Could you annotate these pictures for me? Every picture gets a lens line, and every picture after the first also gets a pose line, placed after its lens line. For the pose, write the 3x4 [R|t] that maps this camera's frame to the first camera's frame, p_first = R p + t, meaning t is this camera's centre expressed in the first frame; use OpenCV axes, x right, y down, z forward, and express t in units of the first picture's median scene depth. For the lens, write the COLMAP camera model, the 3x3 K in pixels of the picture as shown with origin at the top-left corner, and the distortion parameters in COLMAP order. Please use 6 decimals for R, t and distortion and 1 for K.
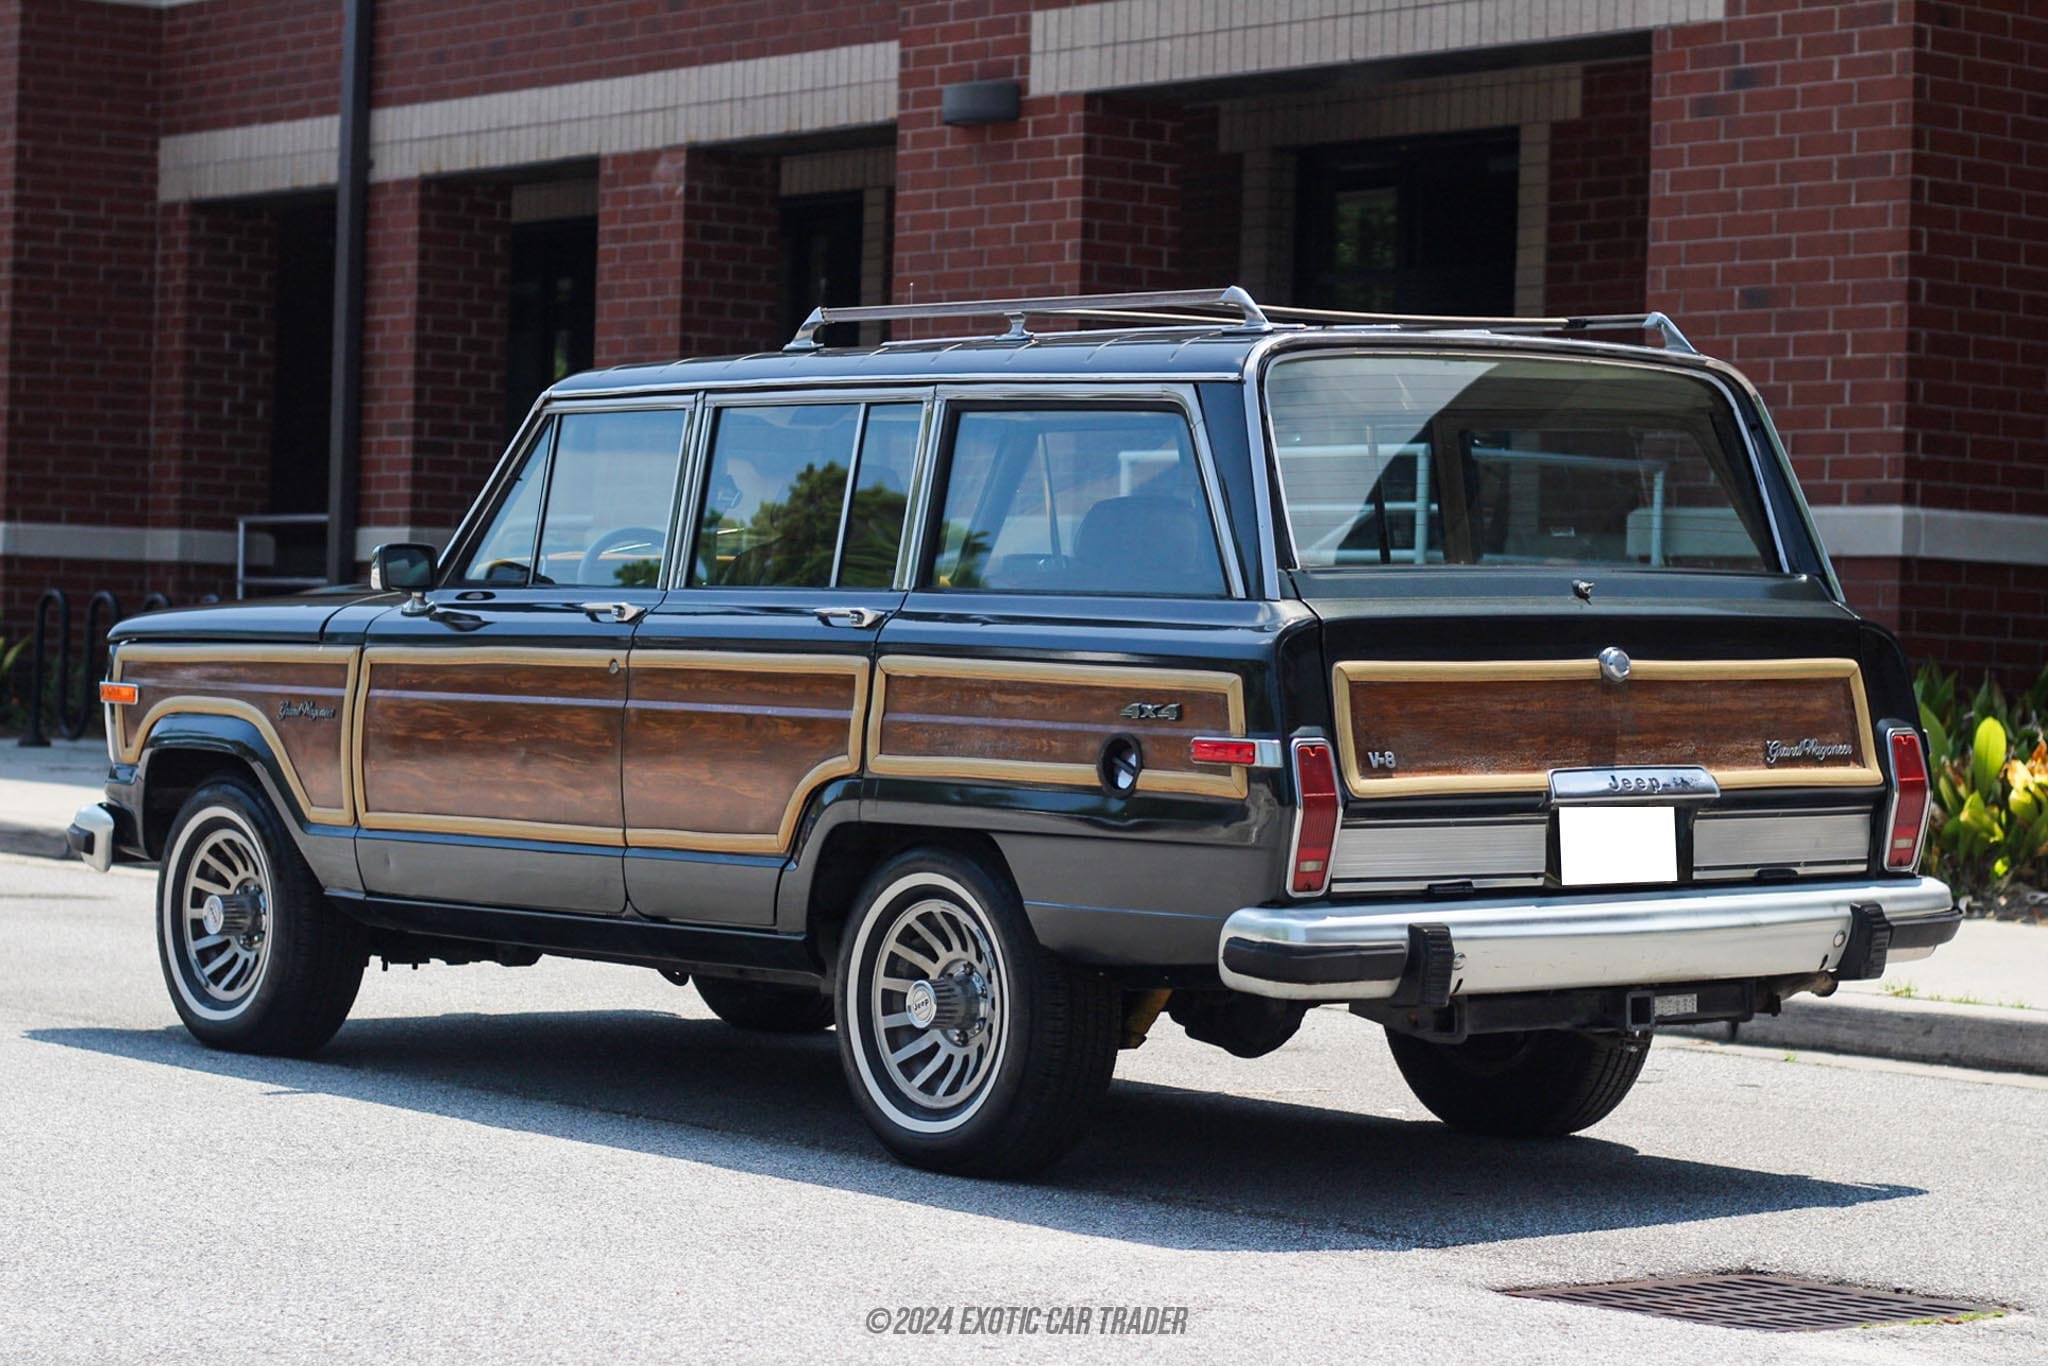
lens RADIAL K [[4791.5, 0, 1065.9], [0, 4791.5, 670.5], [0, 0, 1]] dist [-0.066981, 0.149646]
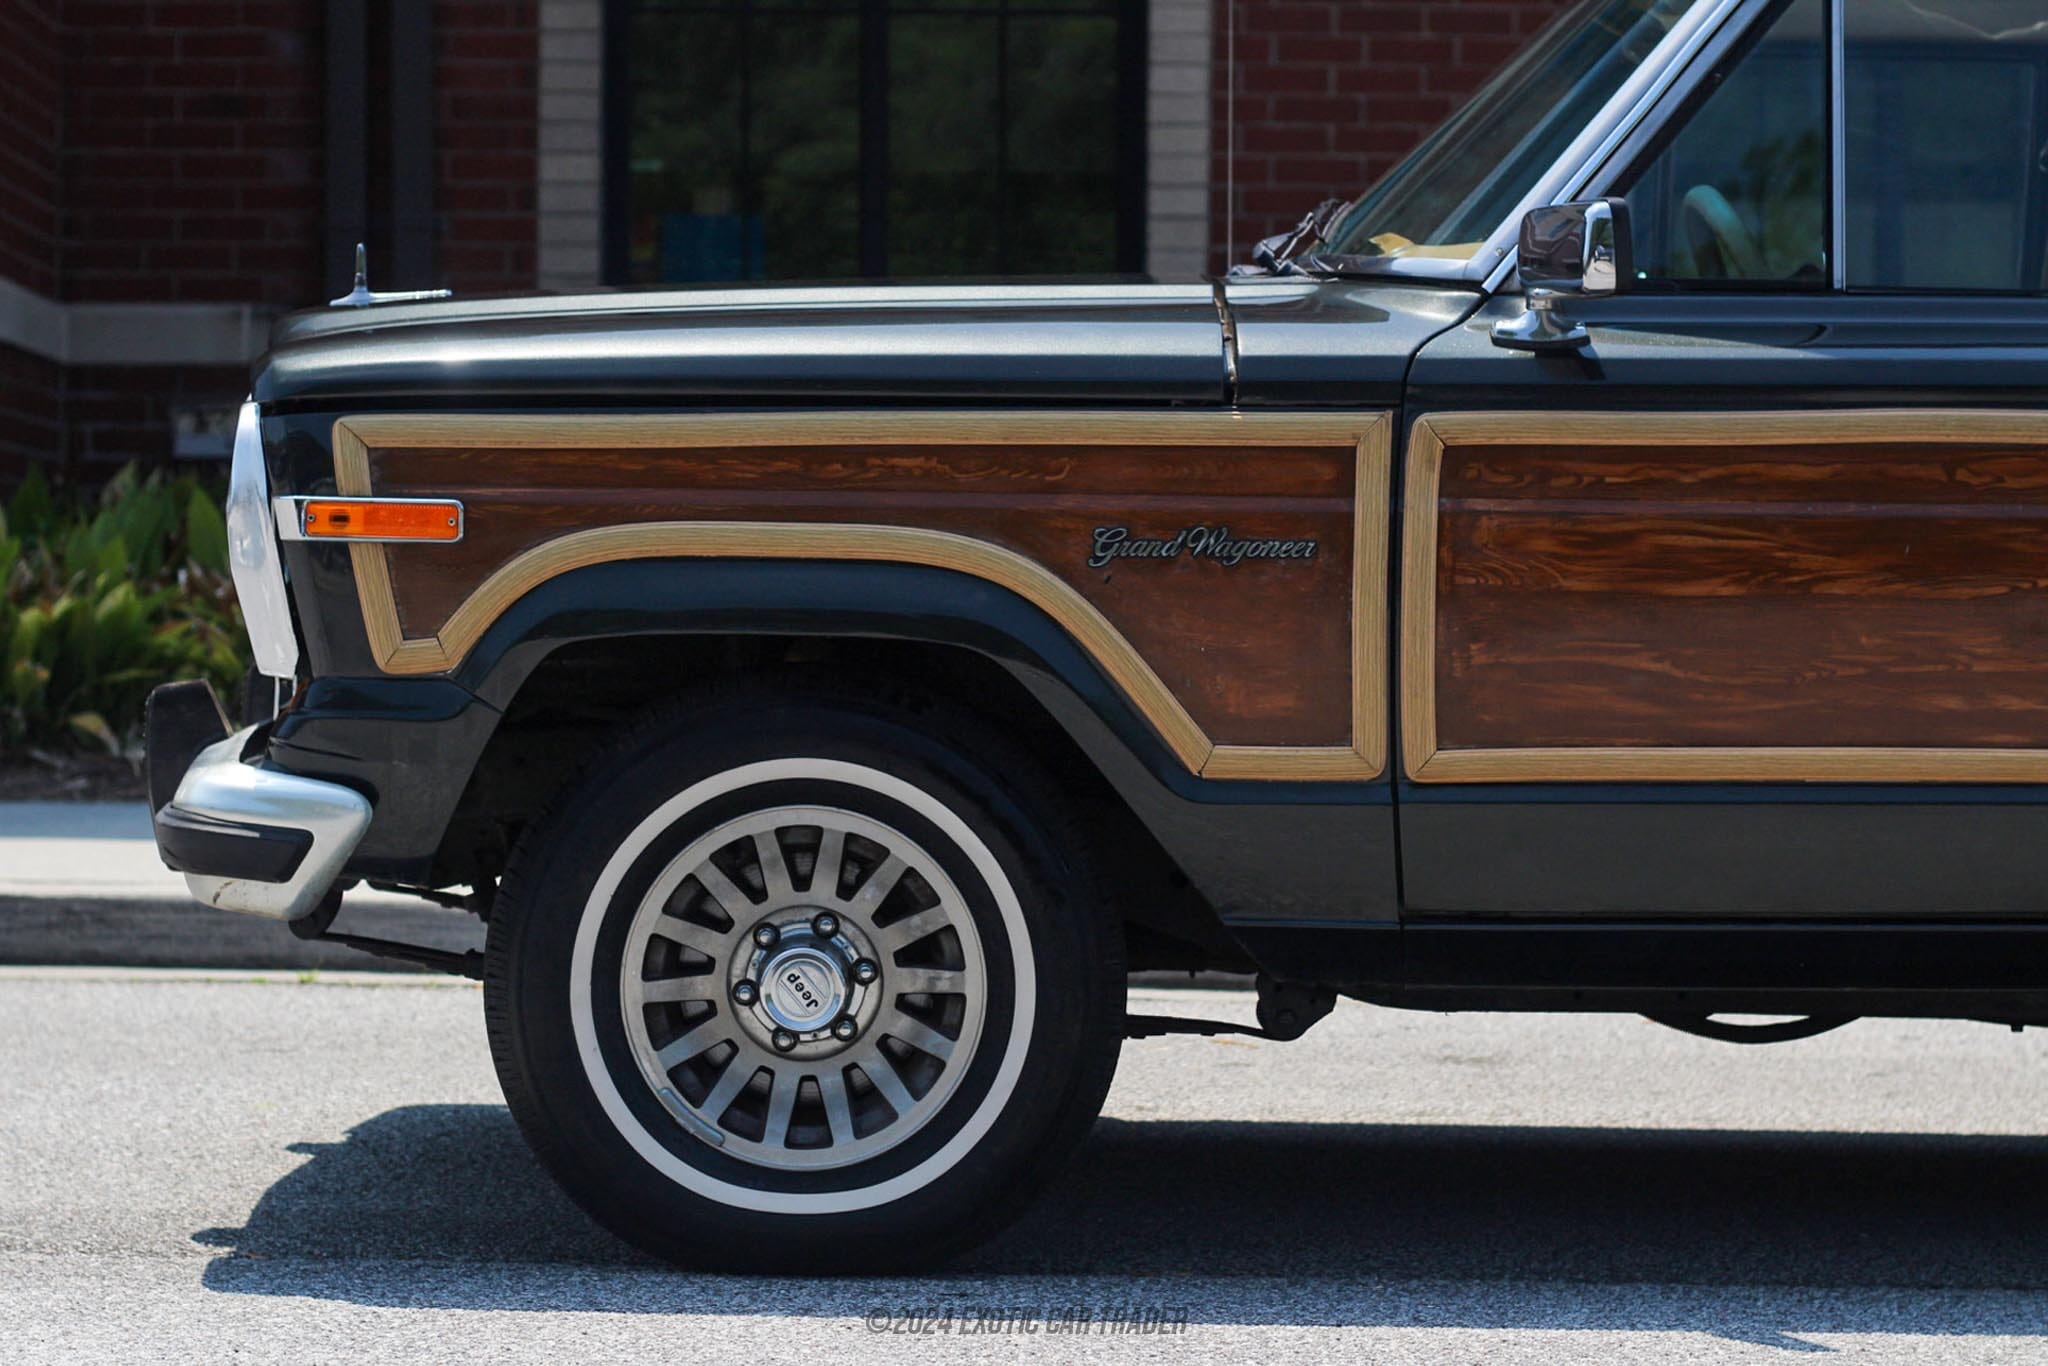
lens RADIAL K [[5221.4, 0, 1127.9], [0, 5221.4, 692.8], [0, 0, 1]] dist [-0.078859, 0.453559]
pose [[0.634945, -0.038855, 0.771580, -0.625828], [0.009380, 0.999049, 0.042590, 0.000850], [-0.772501, -0.019805, 0.634705, 0.747314]]
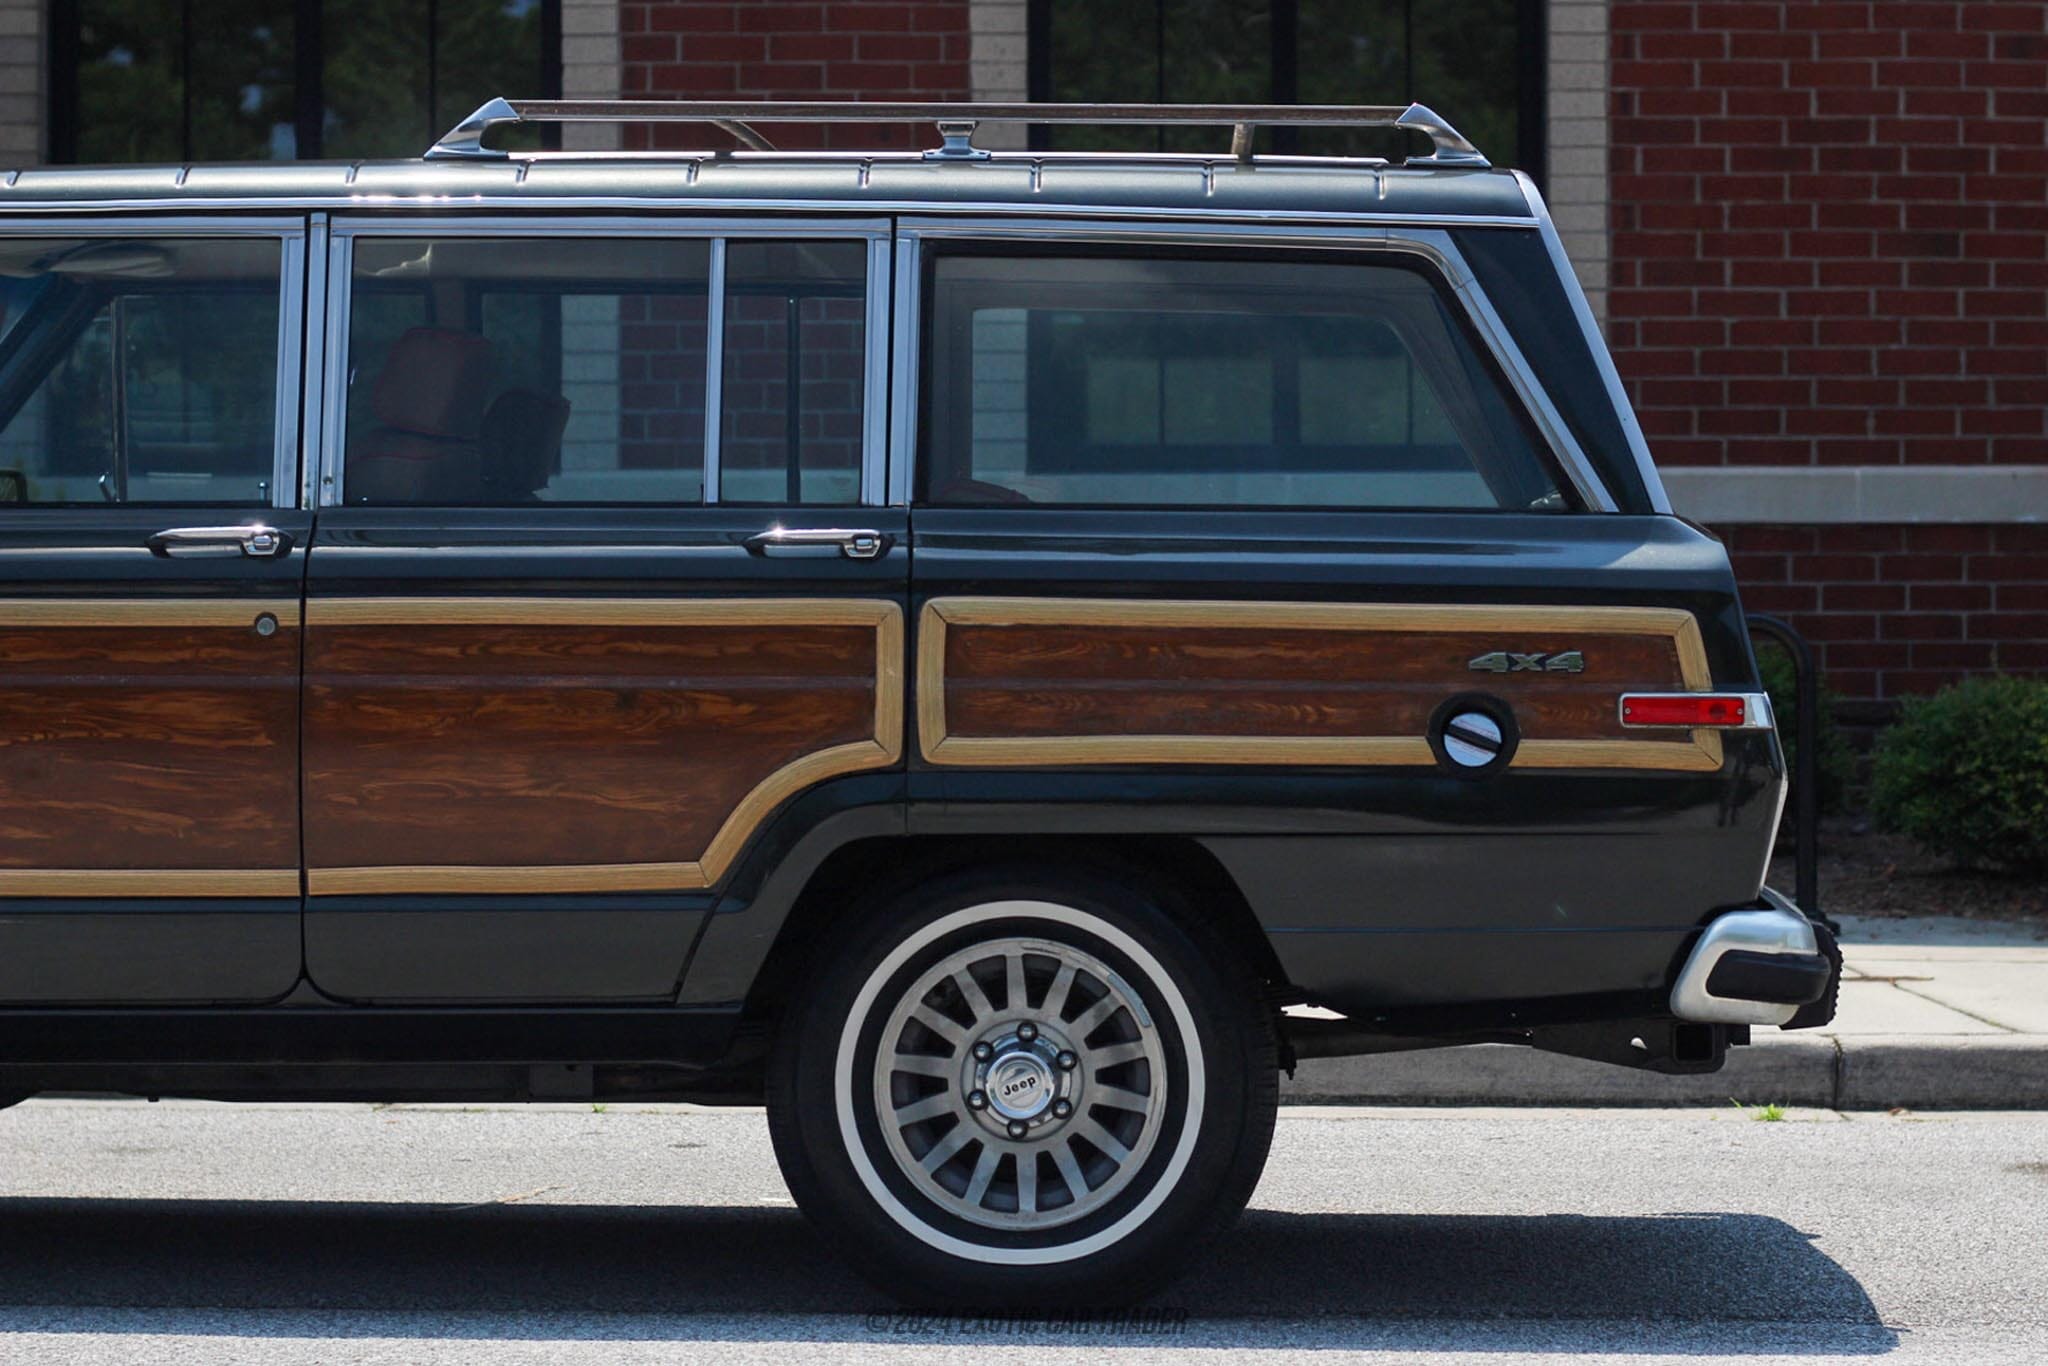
lens RADIAL K [[5221.4, 0, 1127.9], [0, 5221.4, 692.8], [0, 0, 1]] dist [-0.078859, 0.453559]
pose [[0.642960, -0.022960, 0.765555, -0.572191], [0.017559, 0.999730, 0.015236, -0.000246], [-0.765698, 0.003646, 0.643189, 0.454781]]
